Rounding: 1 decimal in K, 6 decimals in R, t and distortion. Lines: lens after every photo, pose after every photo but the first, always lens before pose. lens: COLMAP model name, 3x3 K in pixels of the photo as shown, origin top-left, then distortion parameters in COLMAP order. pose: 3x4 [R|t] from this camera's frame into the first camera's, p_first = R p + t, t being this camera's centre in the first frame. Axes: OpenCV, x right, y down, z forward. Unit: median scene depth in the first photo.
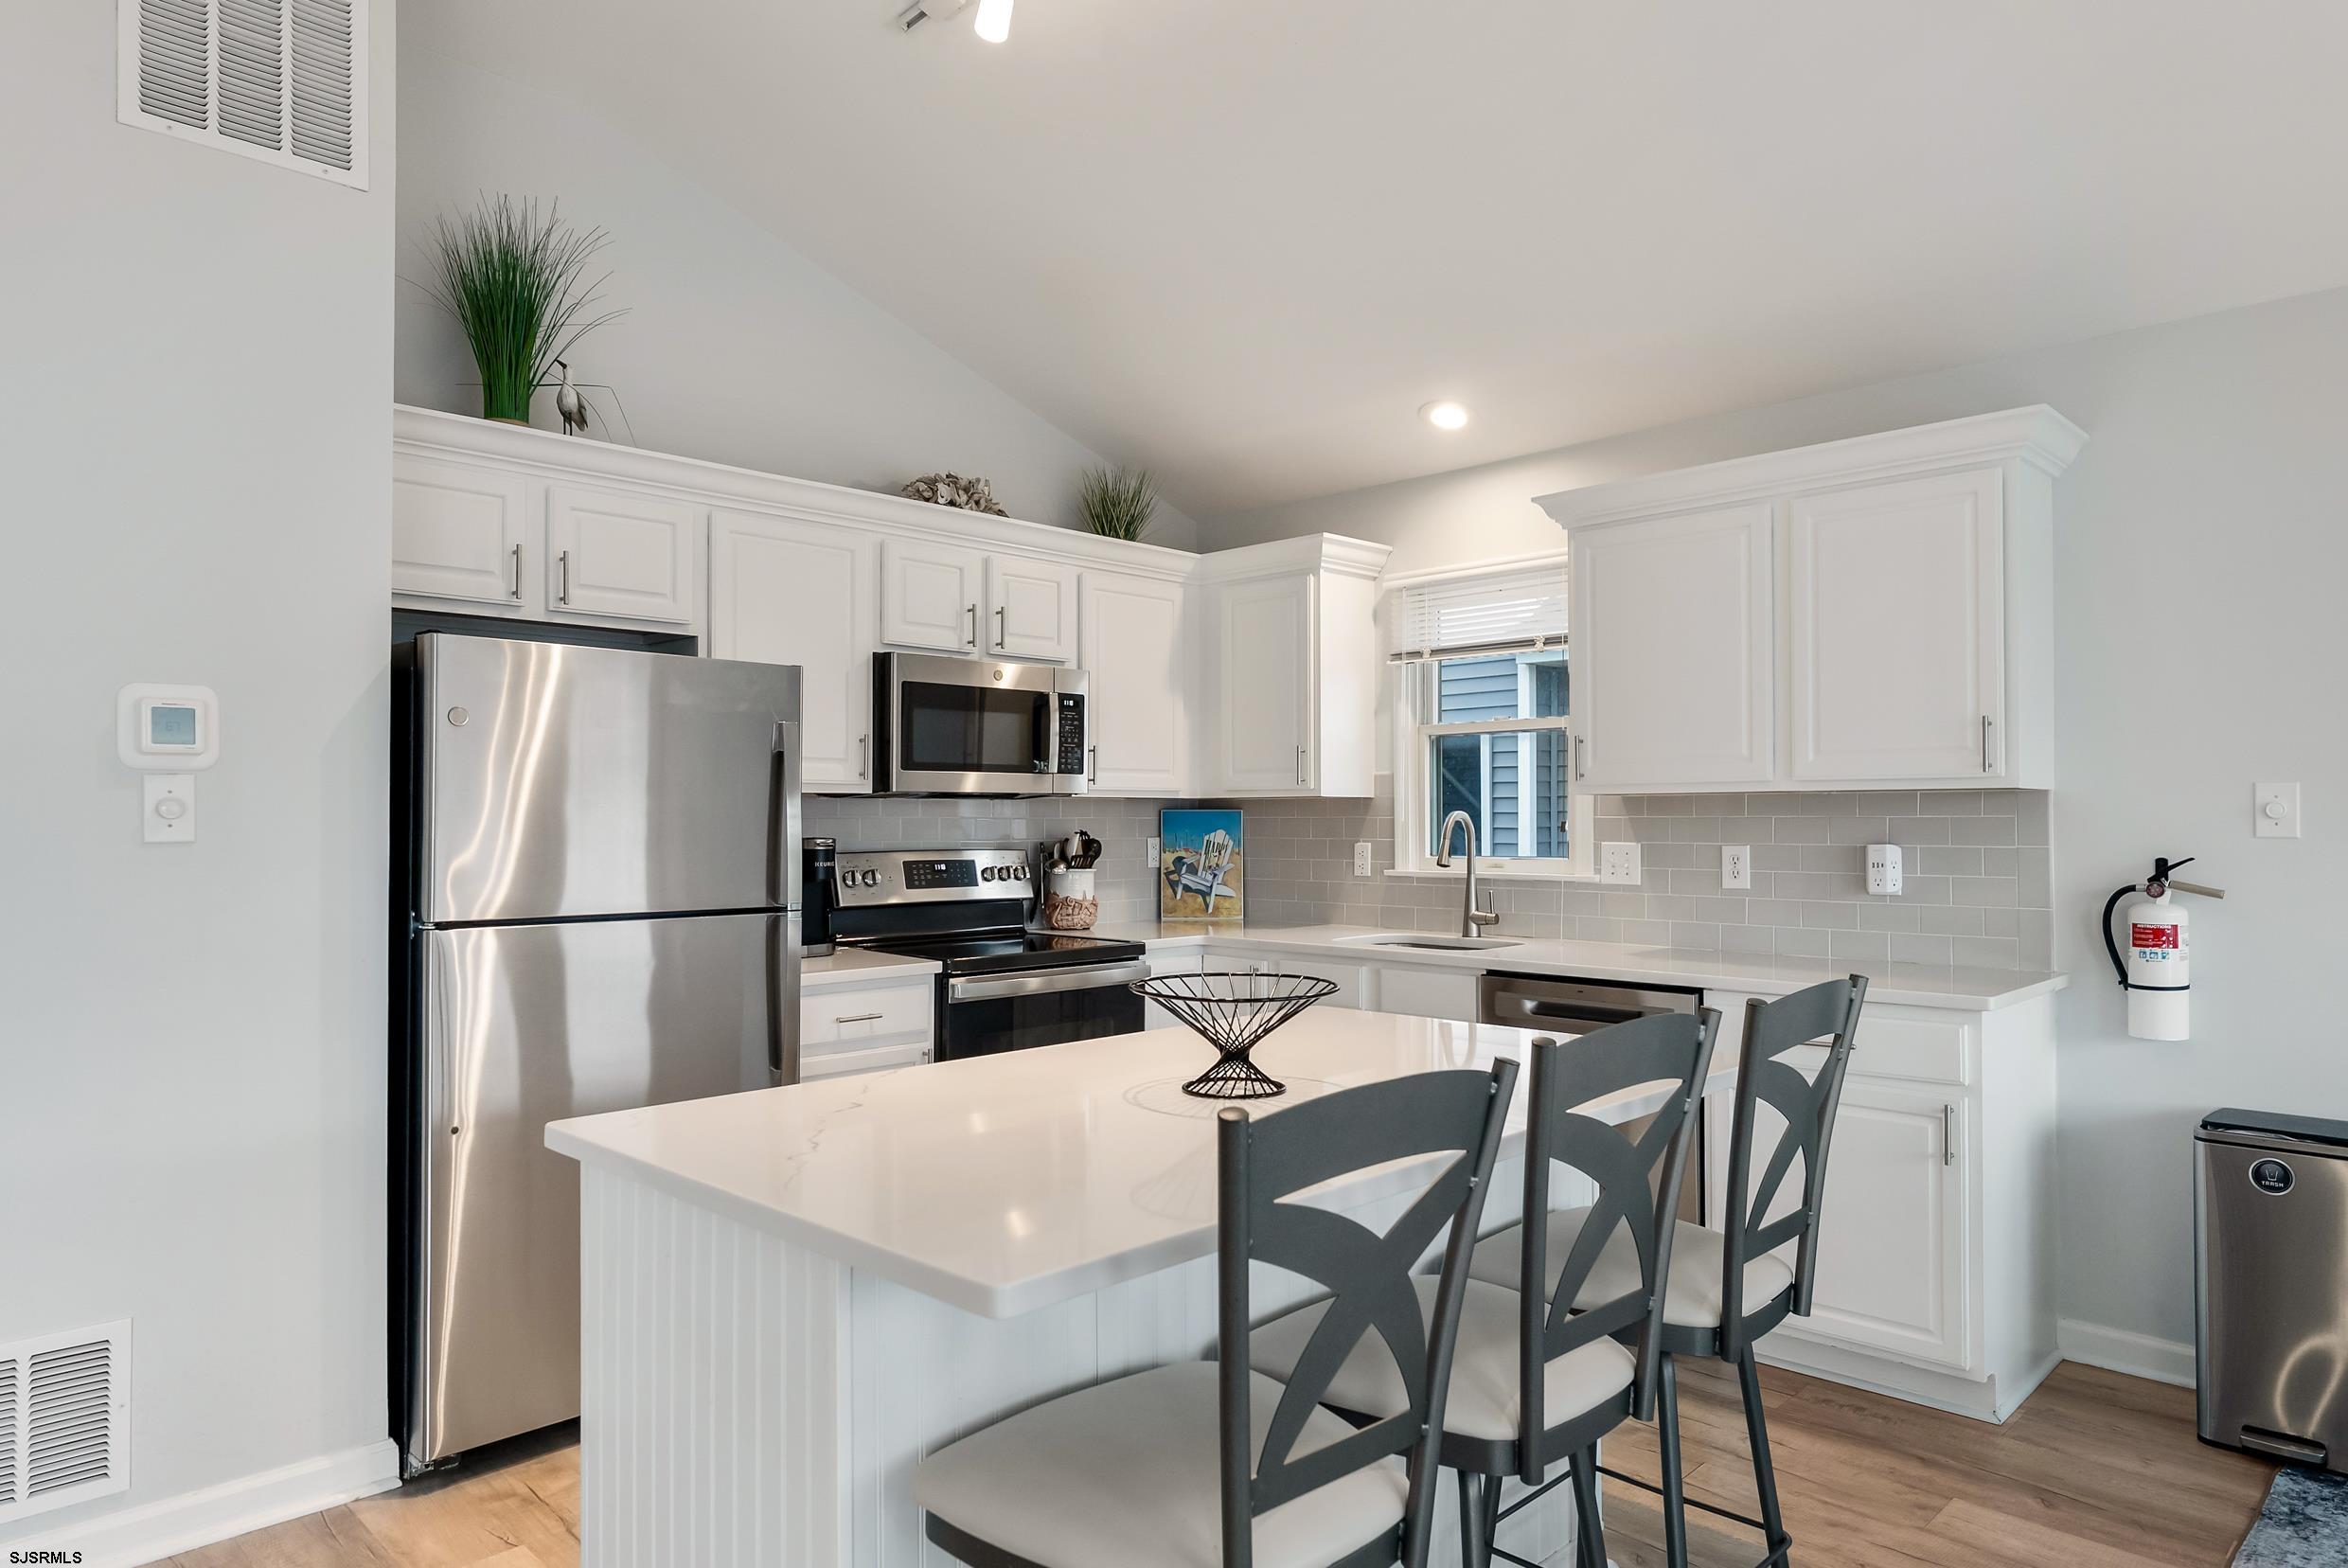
lens RADIAL K [[1441.5, 0, 1174.9], [0, 1441.5, 804.9], [0, 0, 1]] dist [0.000120, -0.000177]
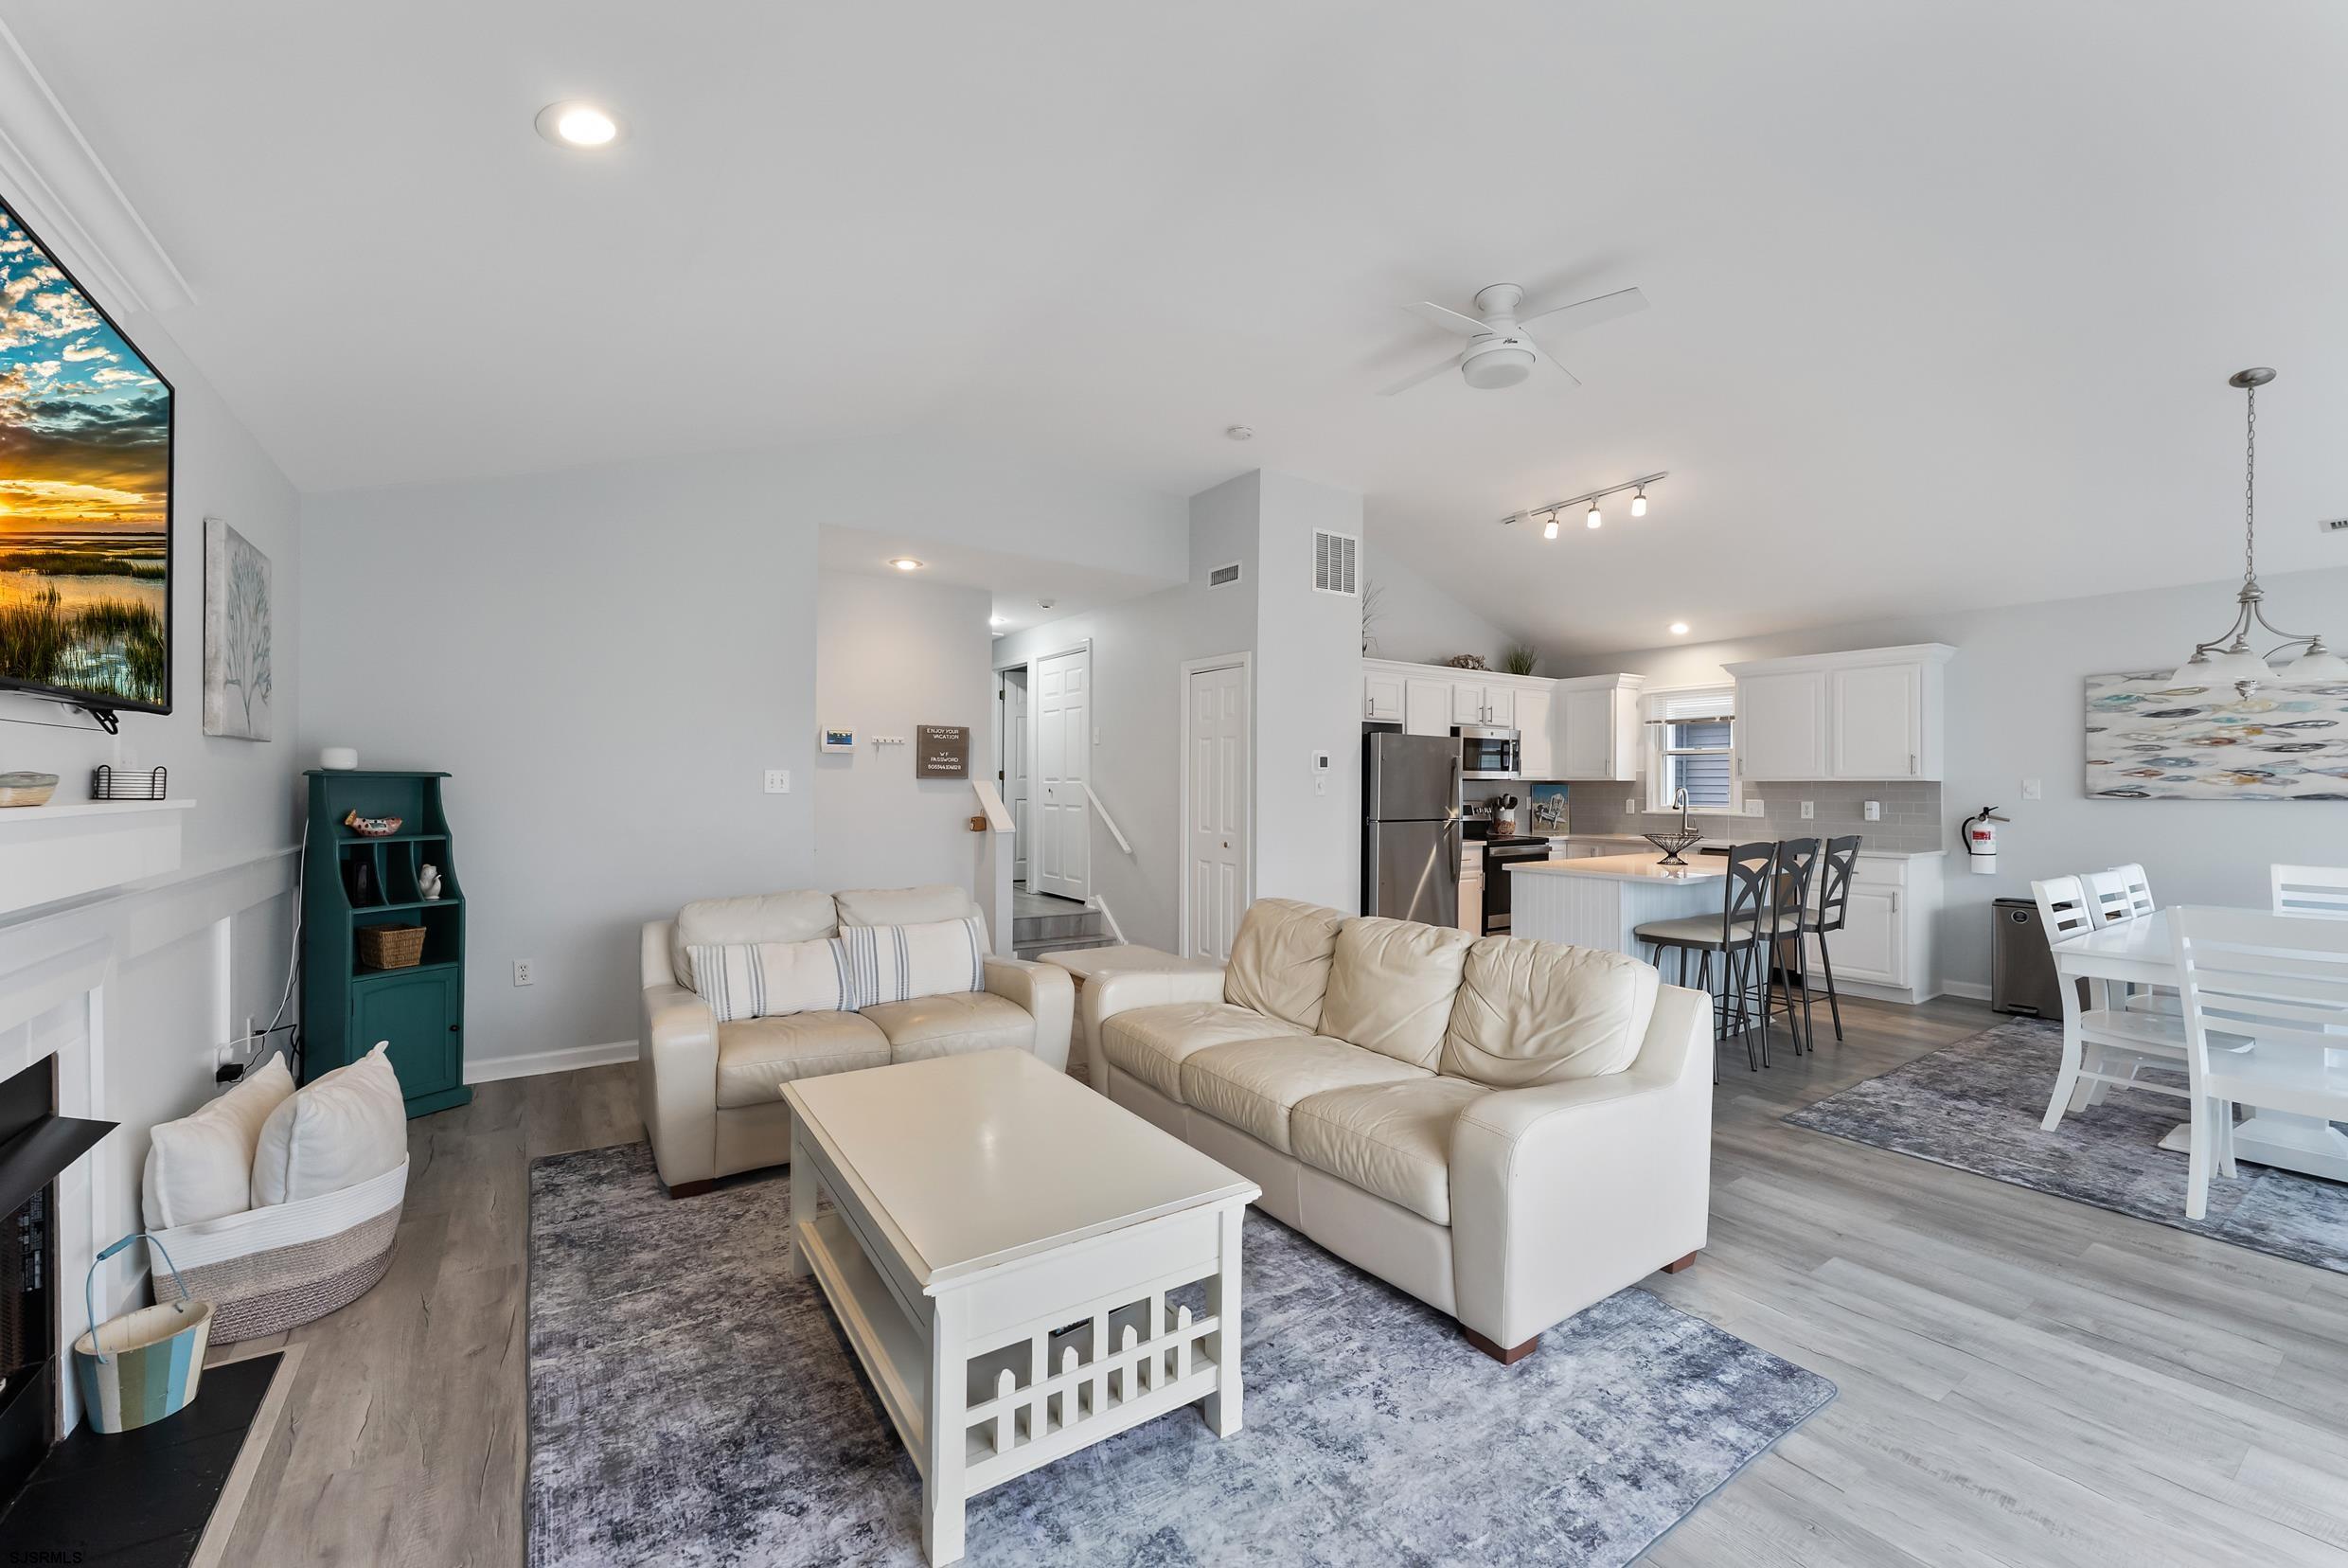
lens RADIAL K [[968.5, 0, 1165.3], [0, 968.5, 781.6], [0, 0, 1]] dist [0.000020, 0.000080]
pose [[0.983321, 0.005359, -0.181798, -0.406366], [-0.004267, 0.999970, 0.006401, -0.012851], [0.181827, -0.005519, 0.983315, -0.869355]]
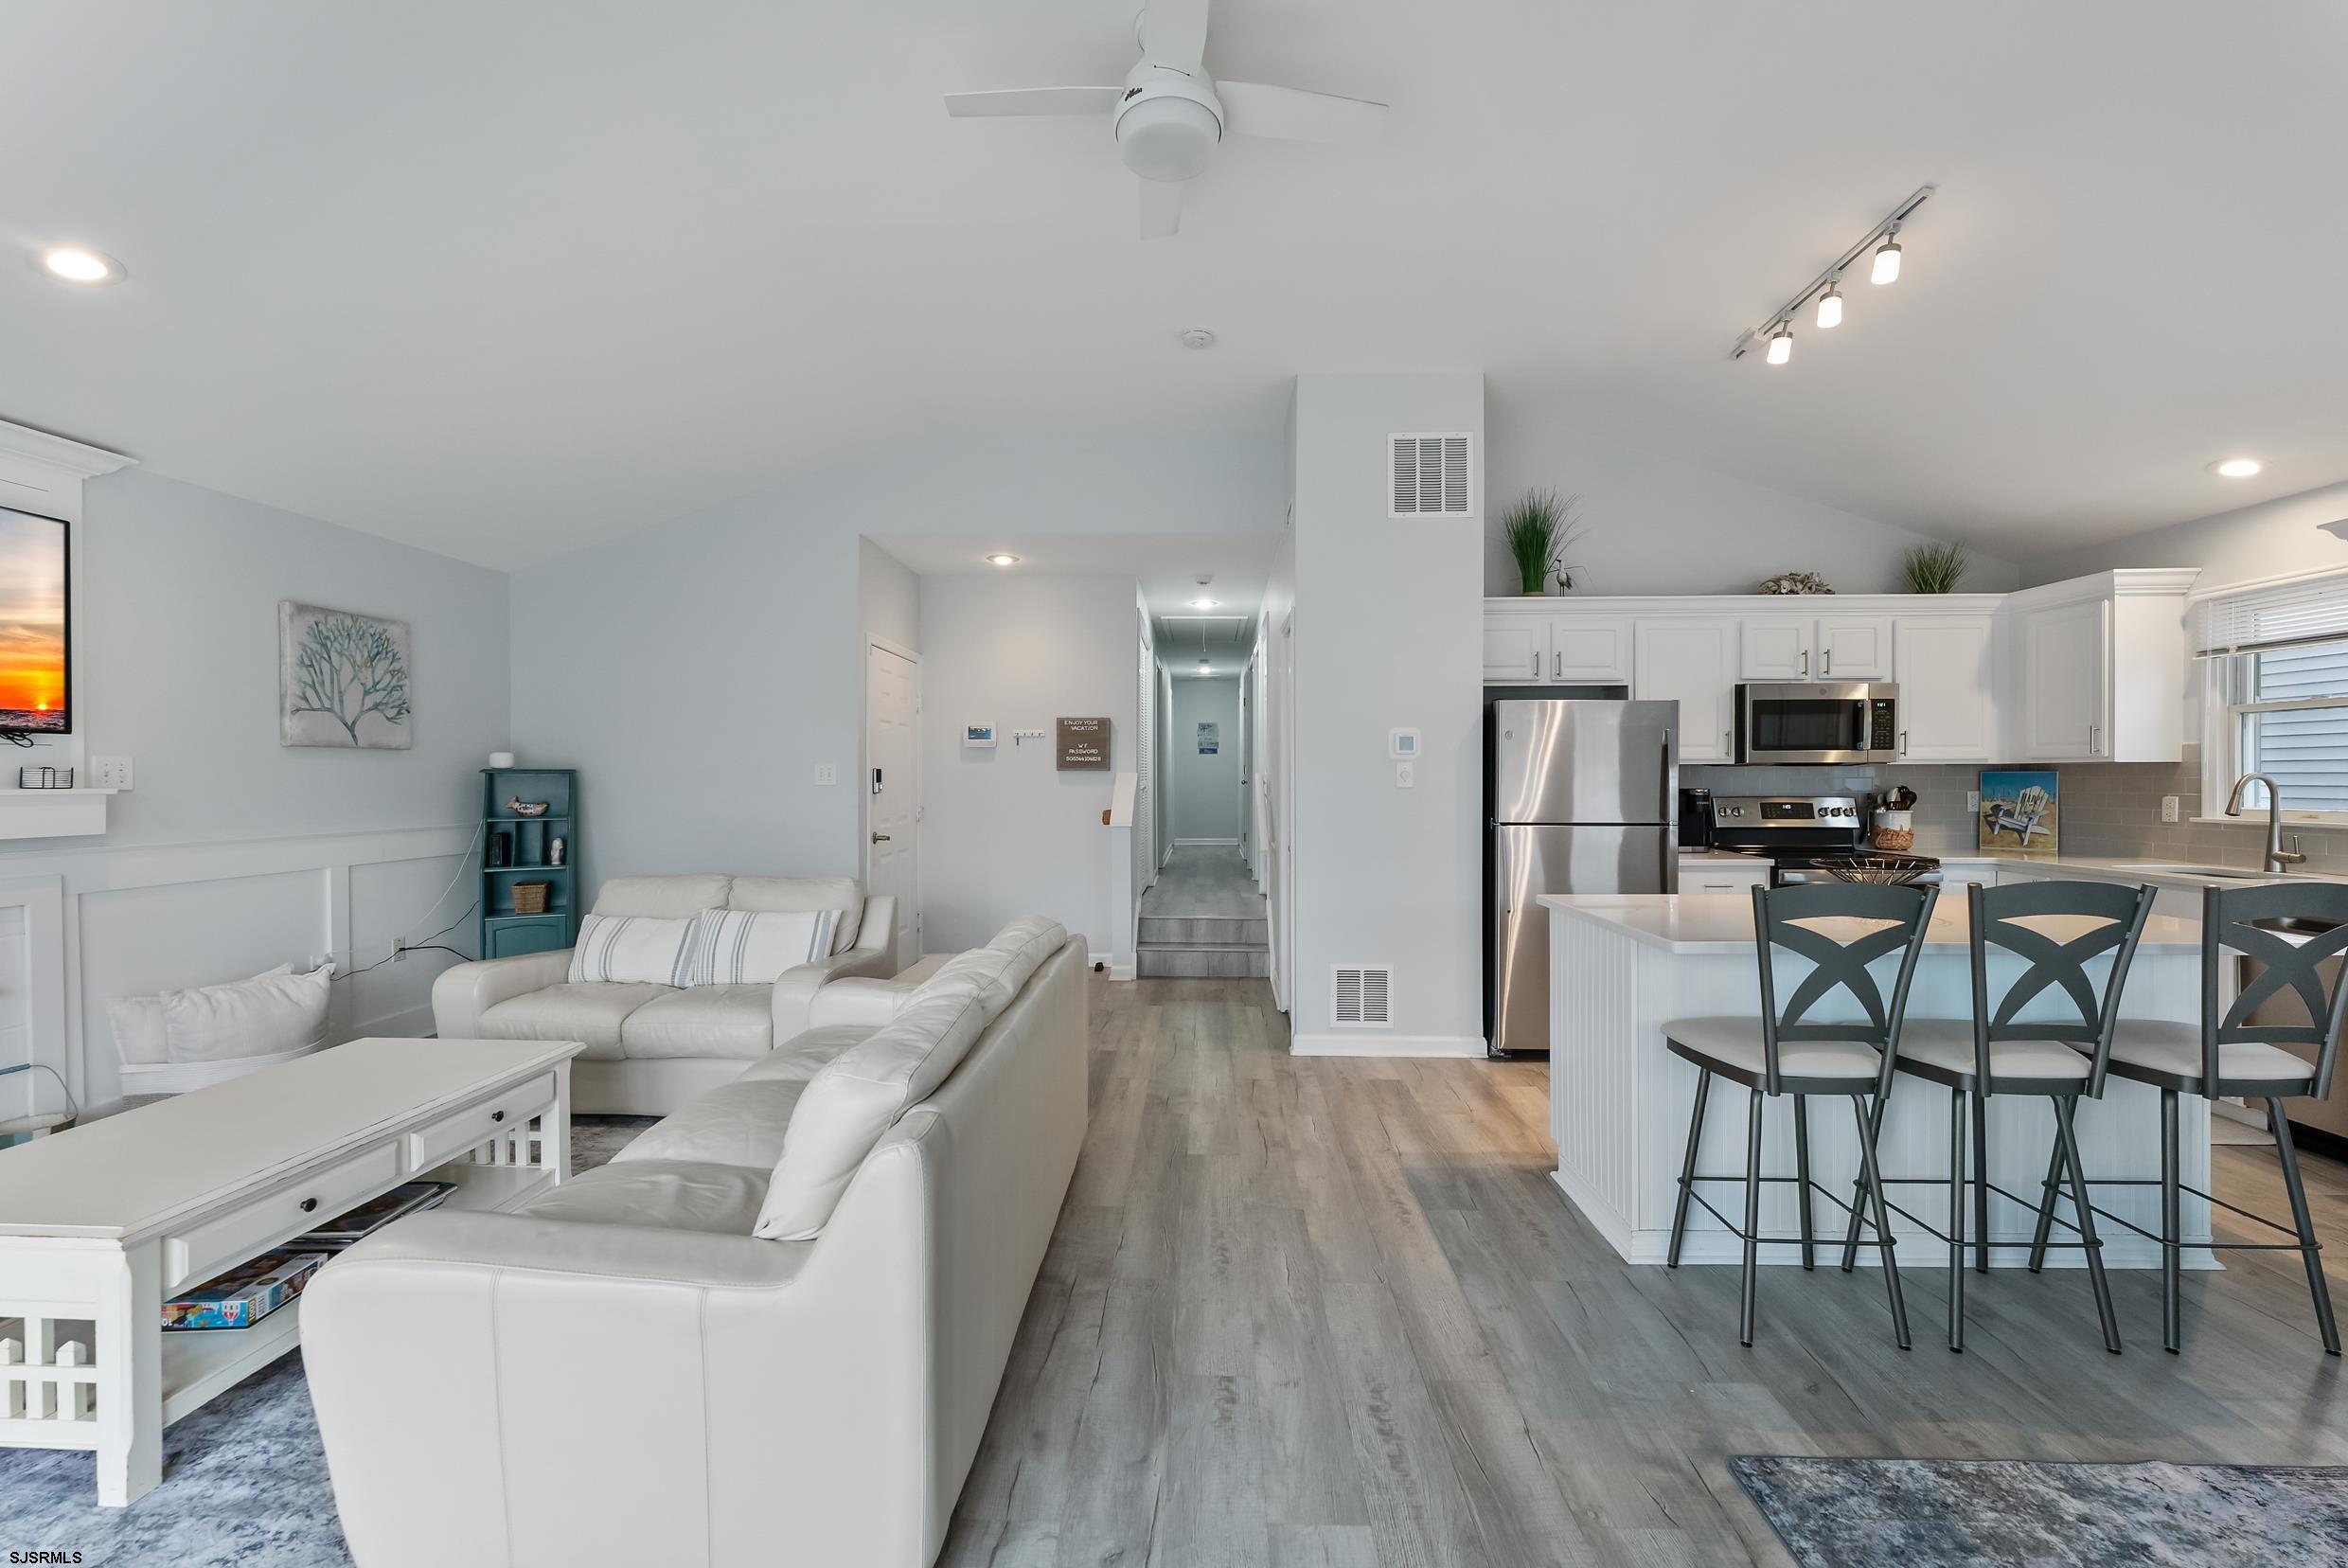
lens RADIAL K [[947.9, 0, 1162.9], [0, 947.9, 781.9], [0, 0, 1]] dist [-0.001626, 0.000080]
pose [[0.677058, 0.004296, -0.735917, 0.173971], [0.007498, 0.999891, 0.012735, -0.006038], [0.735891, -0.014140, 0.676952, -0.312887]]
